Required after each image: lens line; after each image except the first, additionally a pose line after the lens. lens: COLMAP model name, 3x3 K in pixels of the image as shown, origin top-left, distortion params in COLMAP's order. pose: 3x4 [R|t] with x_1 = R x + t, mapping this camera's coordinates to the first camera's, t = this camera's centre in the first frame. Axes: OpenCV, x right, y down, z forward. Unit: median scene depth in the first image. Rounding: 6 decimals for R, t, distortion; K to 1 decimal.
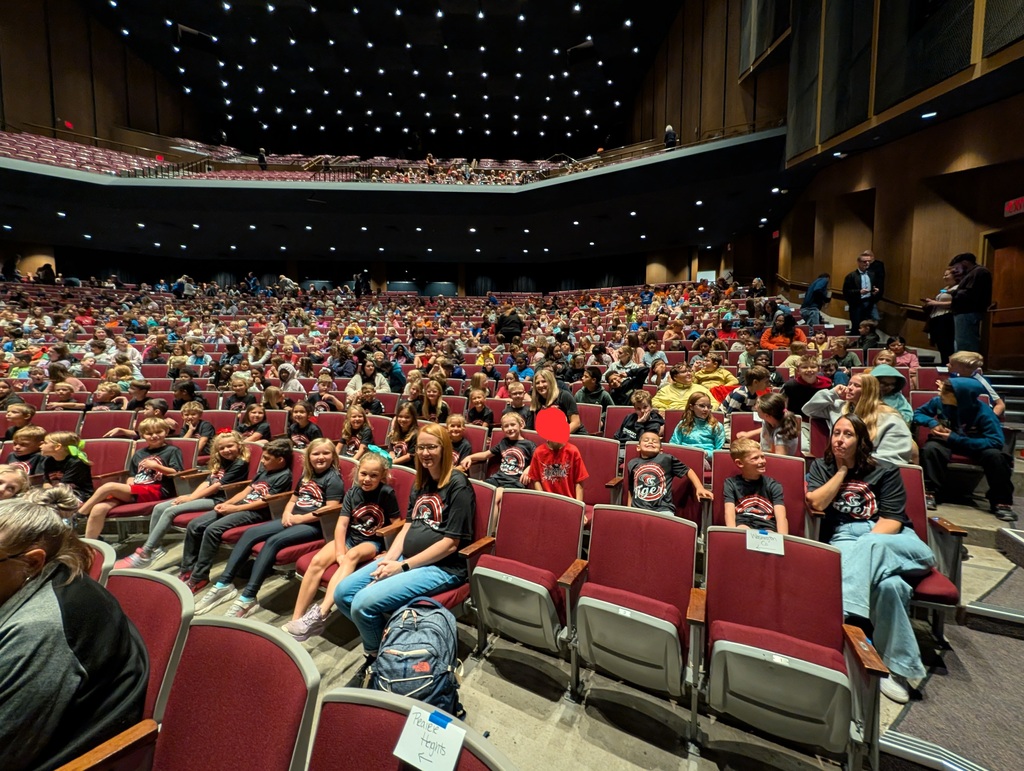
lens RADIAL K [[418.7, 0, 511.0], [0, 418.7, 391.1], [0, 0, 1]] dist [-0.000020, -0.000629]
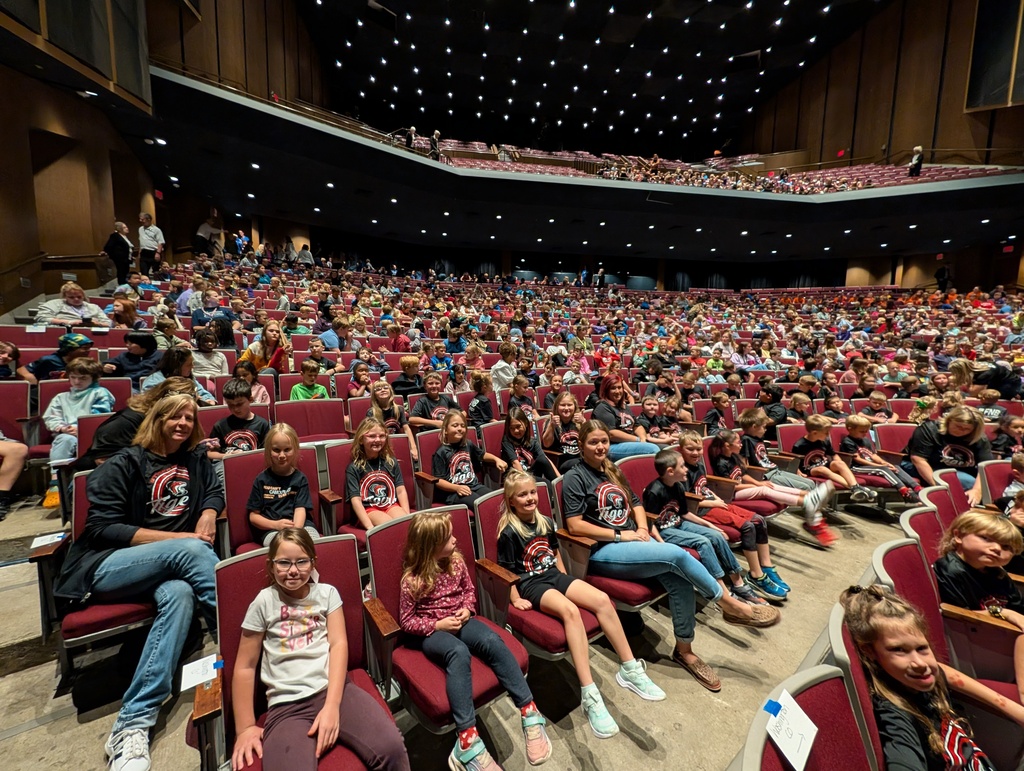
lens RADIAL K [[418.7, 0, 511.0], [0, 418.7, 391.1], [0, 0, 1]] dist [-0.000020, -0.000629]
pose [[0.996144, 0.011751, 0.086942, -0.656958], [-0.014294, 0.999486, 0.028683, 0.002222], [-0.086560, -0.029815, 0.995800, -0.032215]]
